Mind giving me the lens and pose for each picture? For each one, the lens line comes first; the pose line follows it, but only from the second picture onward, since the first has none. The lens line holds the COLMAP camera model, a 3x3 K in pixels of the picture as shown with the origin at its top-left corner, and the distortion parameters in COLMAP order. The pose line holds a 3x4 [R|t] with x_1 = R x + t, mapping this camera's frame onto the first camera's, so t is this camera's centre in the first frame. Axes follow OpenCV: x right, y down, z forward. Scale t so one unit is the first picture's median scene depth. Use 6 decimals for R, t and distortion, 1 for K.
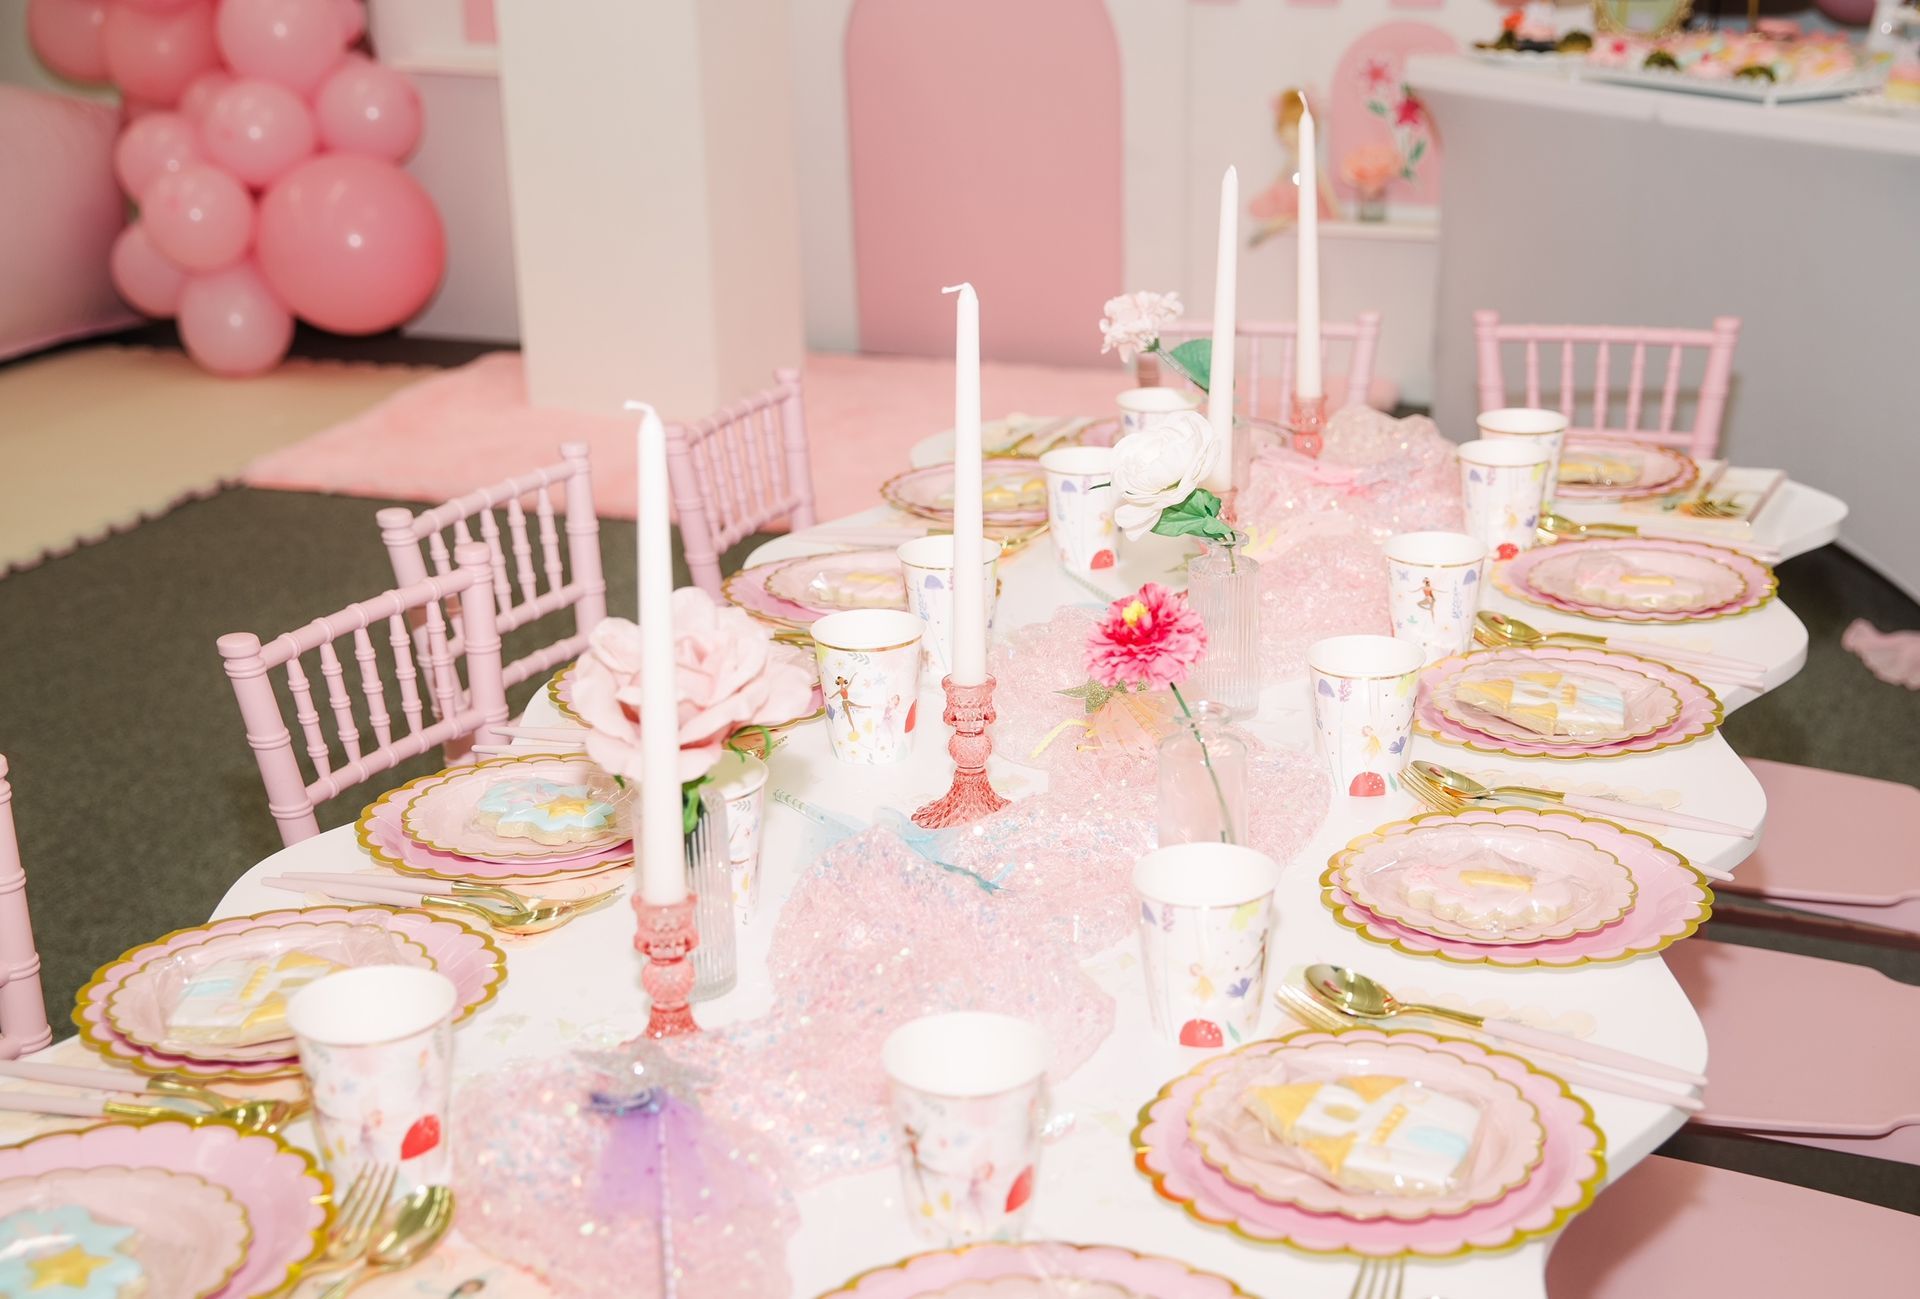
lens RADIAL K [[2630.6, 0, 1052.7], [0, 2630.6, 724.1], [0, 0, 1]] dist [0.014667, 0.126014]
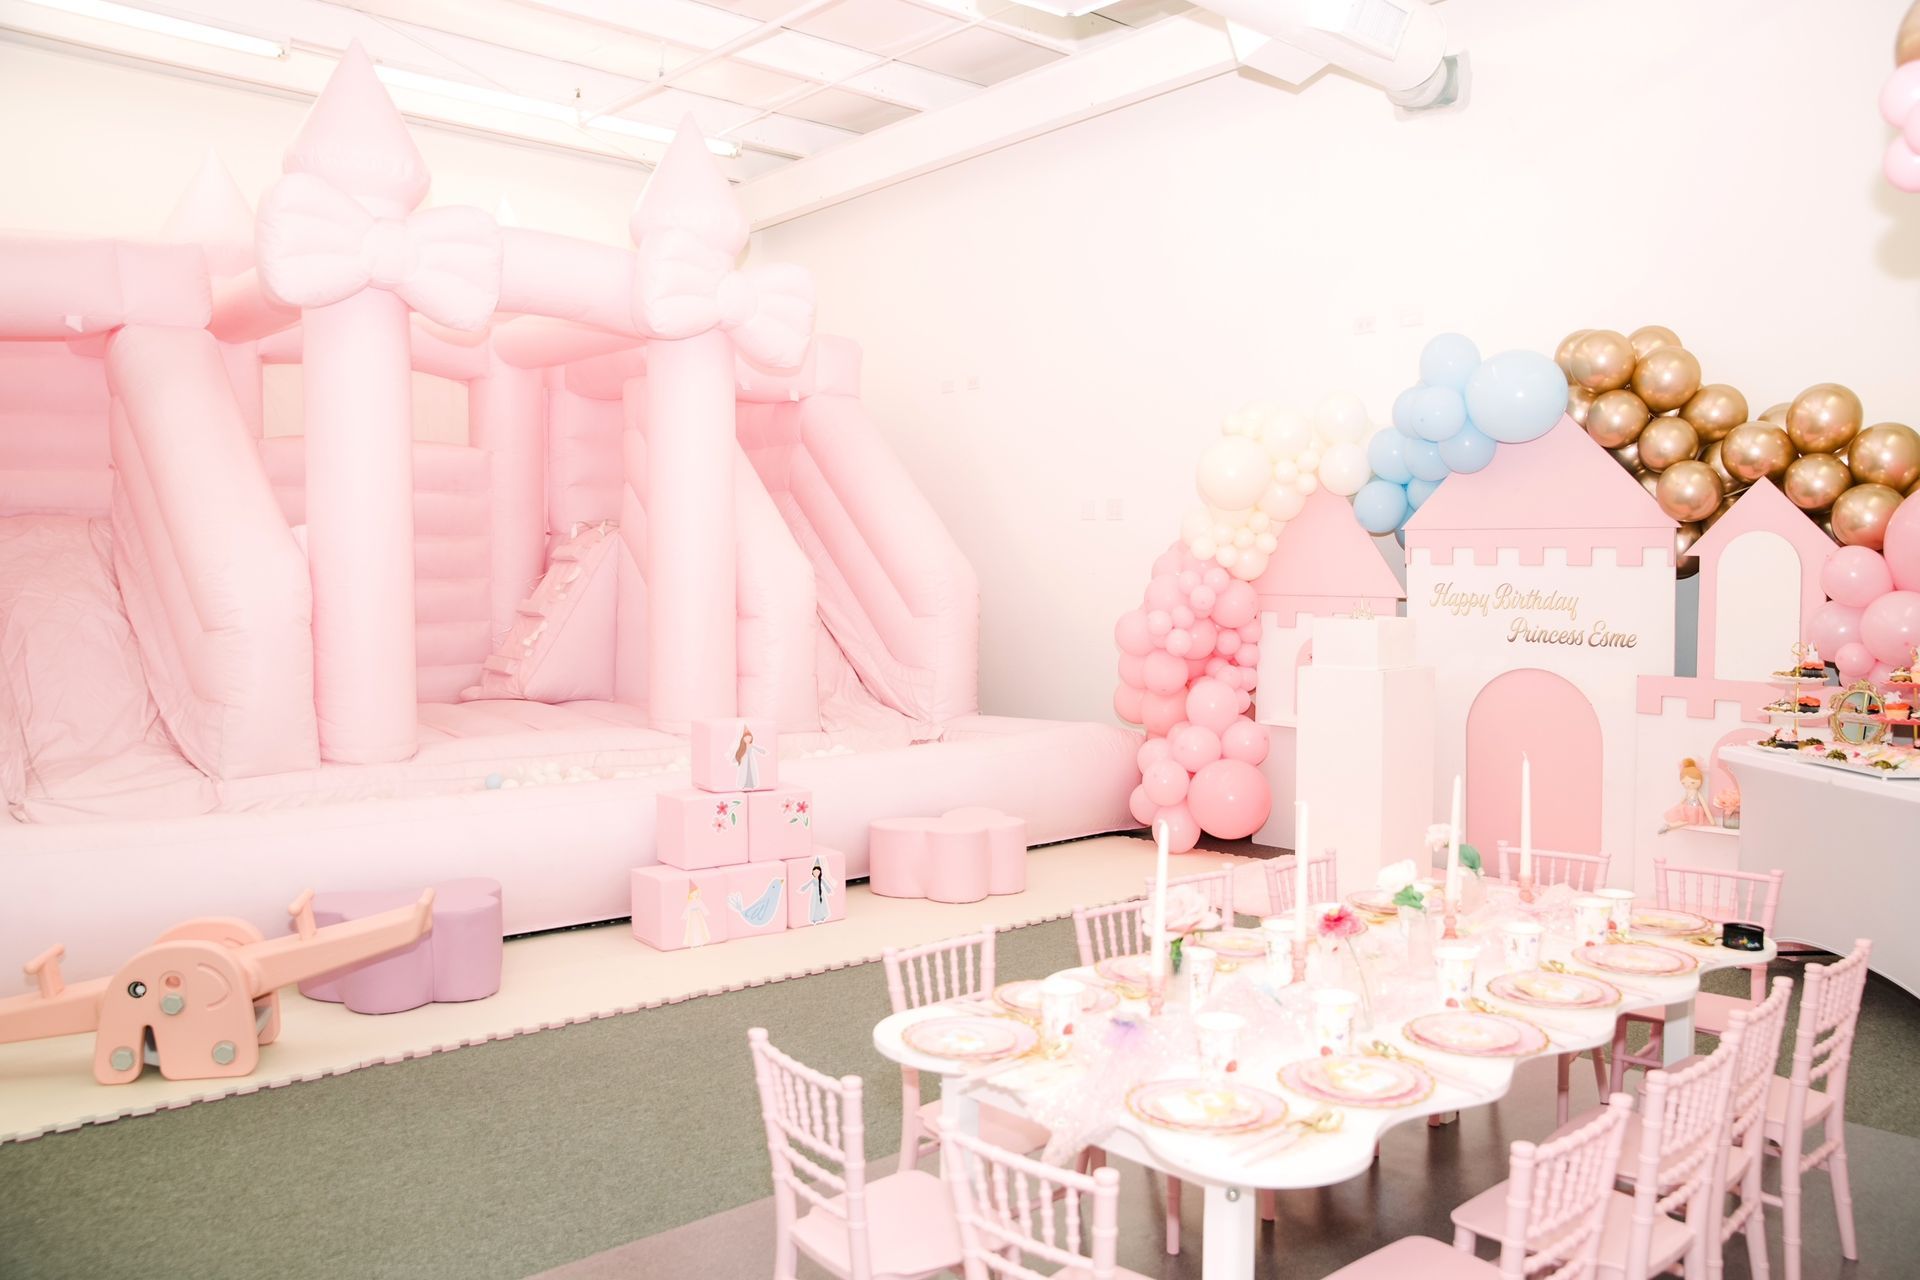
lens RADIAL K [[1825.0, 0, 960.0], [0, 1825.0, 640.0], [0, 0, 1]] dist [0.044194, -0.031549]
pose [[0.873287, 0.032534, -0.486118, 0.508130], [-0.170441, 0.955121, -0.242266, 0.182795], [0.456420, 0.294423, 0.839641, -0.785724]]
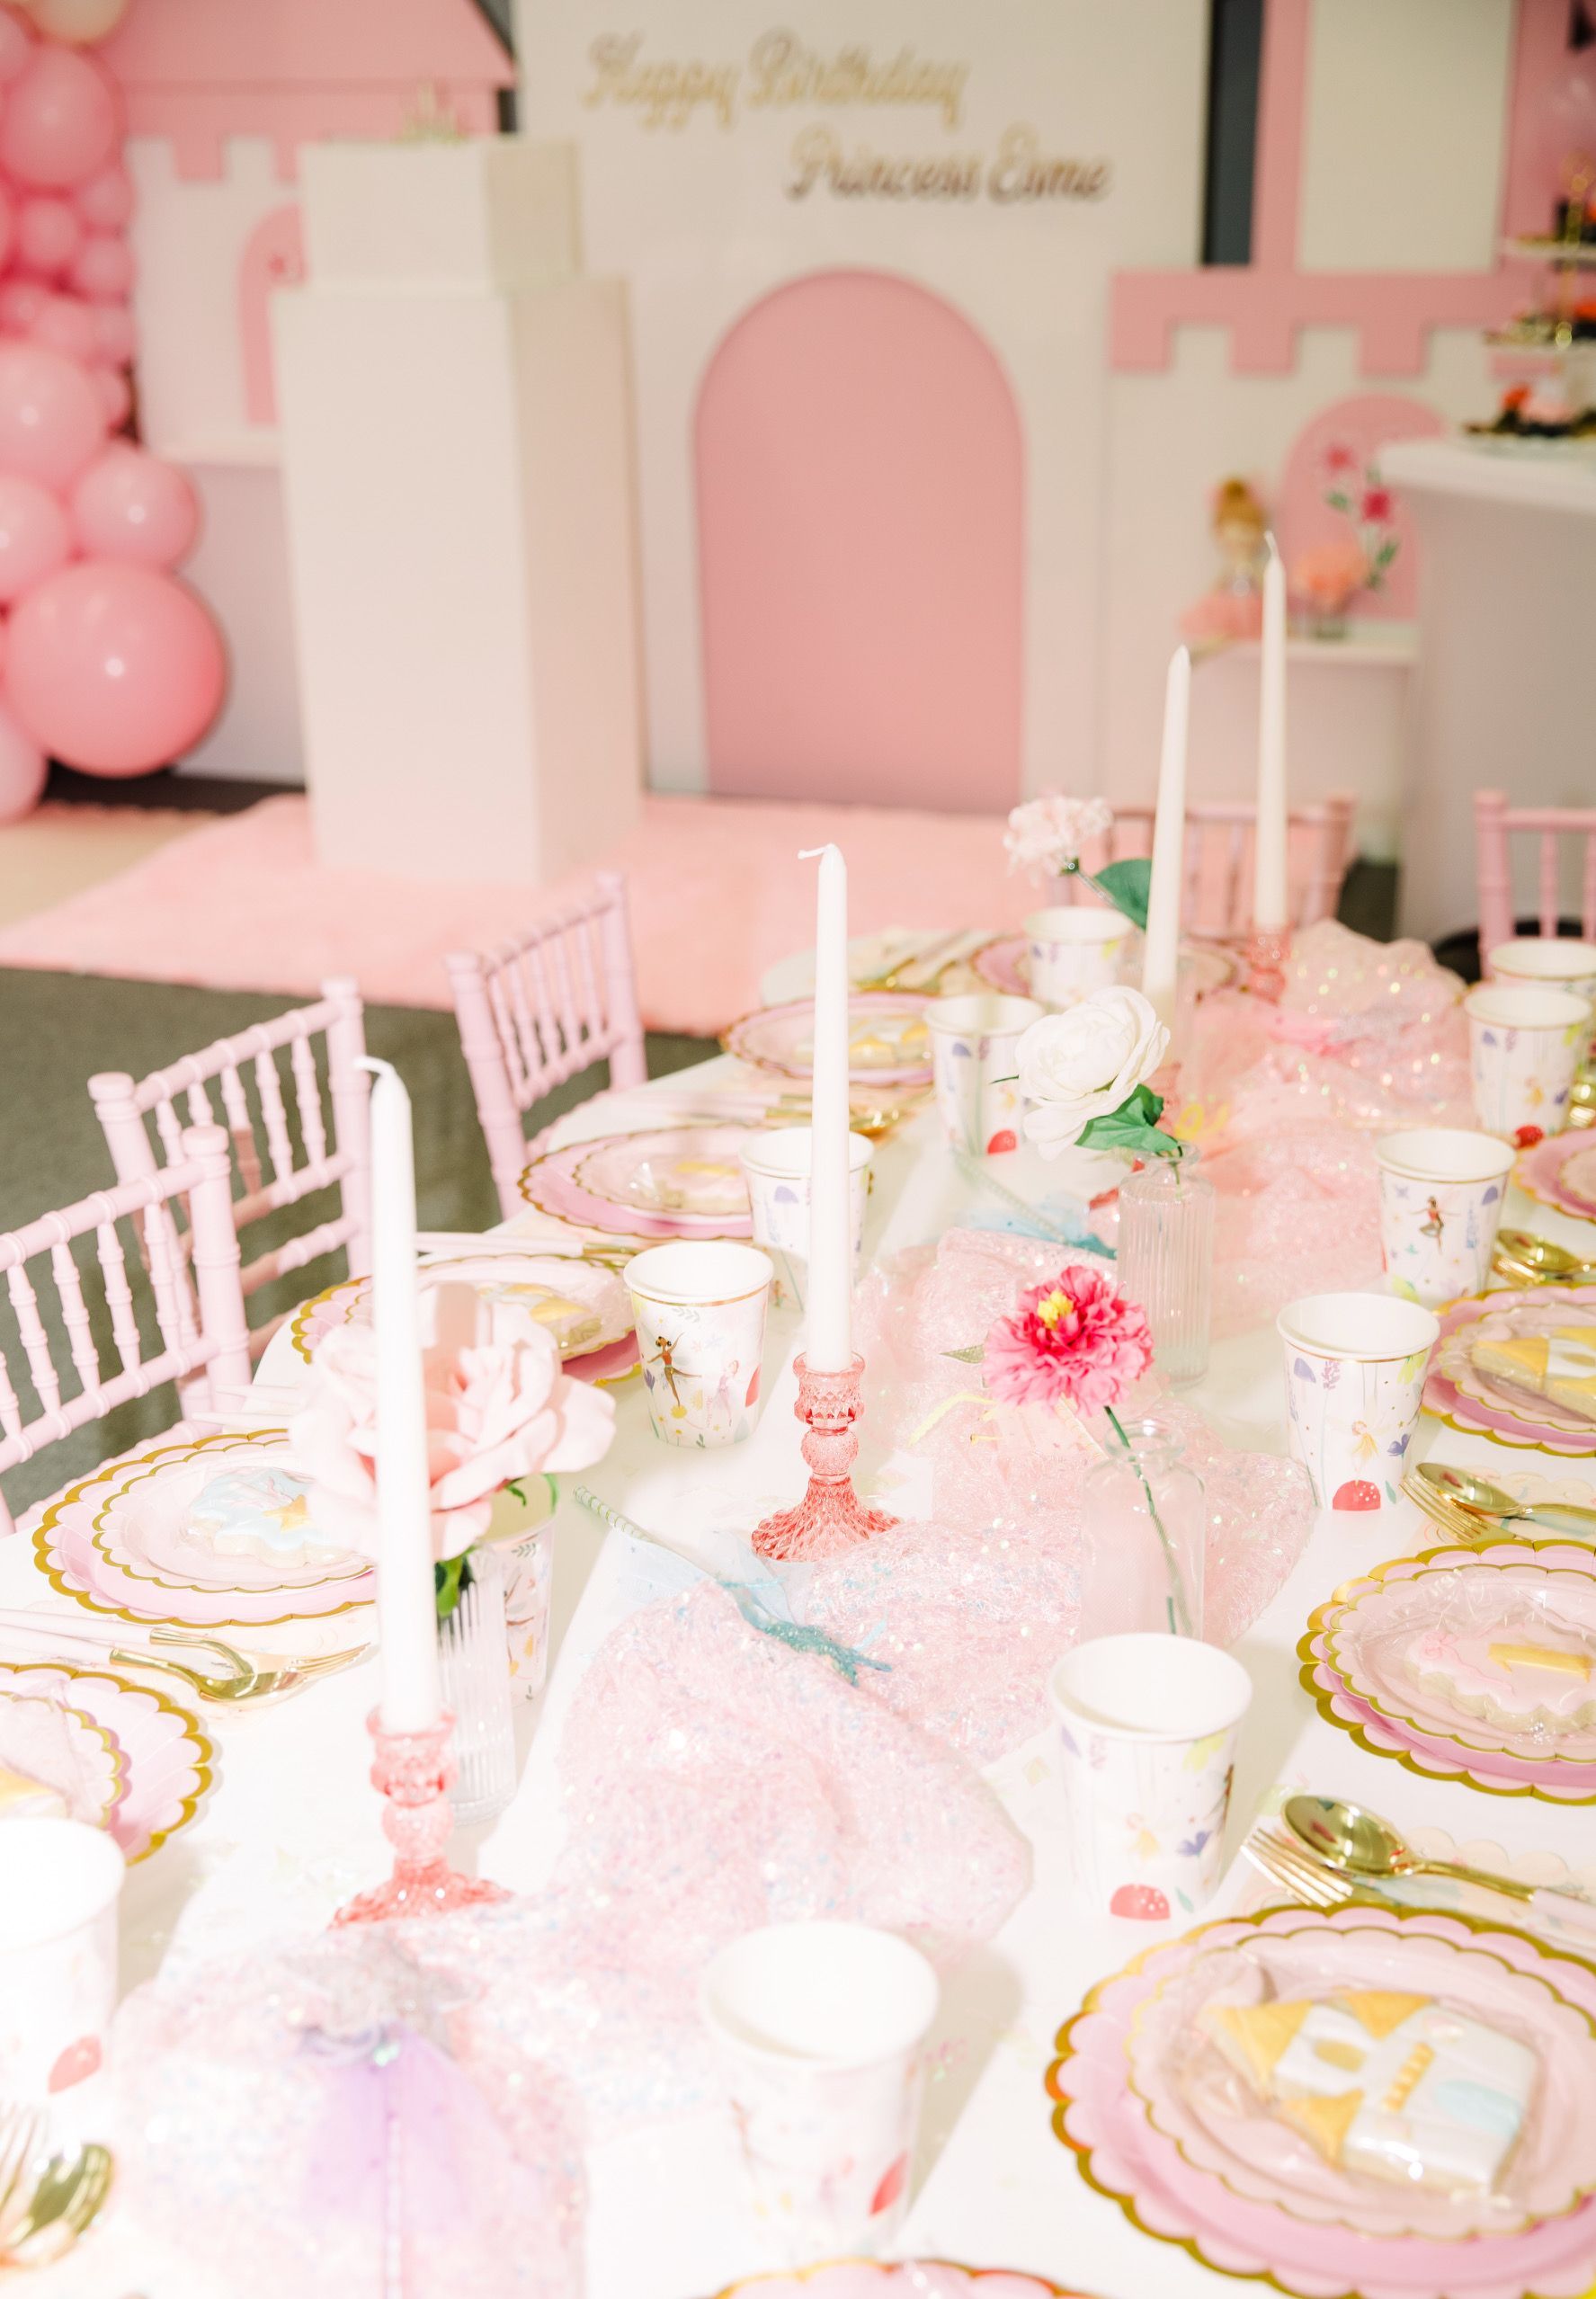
lens RADIAL K [[2835.0, 0, 738.1], [0, 2835.0, 1281.1], [0, 0, 1]] dist [0.023738, 0.016959]
pose [[0.997789, 0.012327, -0.065303, -0.004476], [-0.008384, 0.998144, 0.060310, -0.078627], [0.065925, -0.059630, 0.996041, 0.167442]]
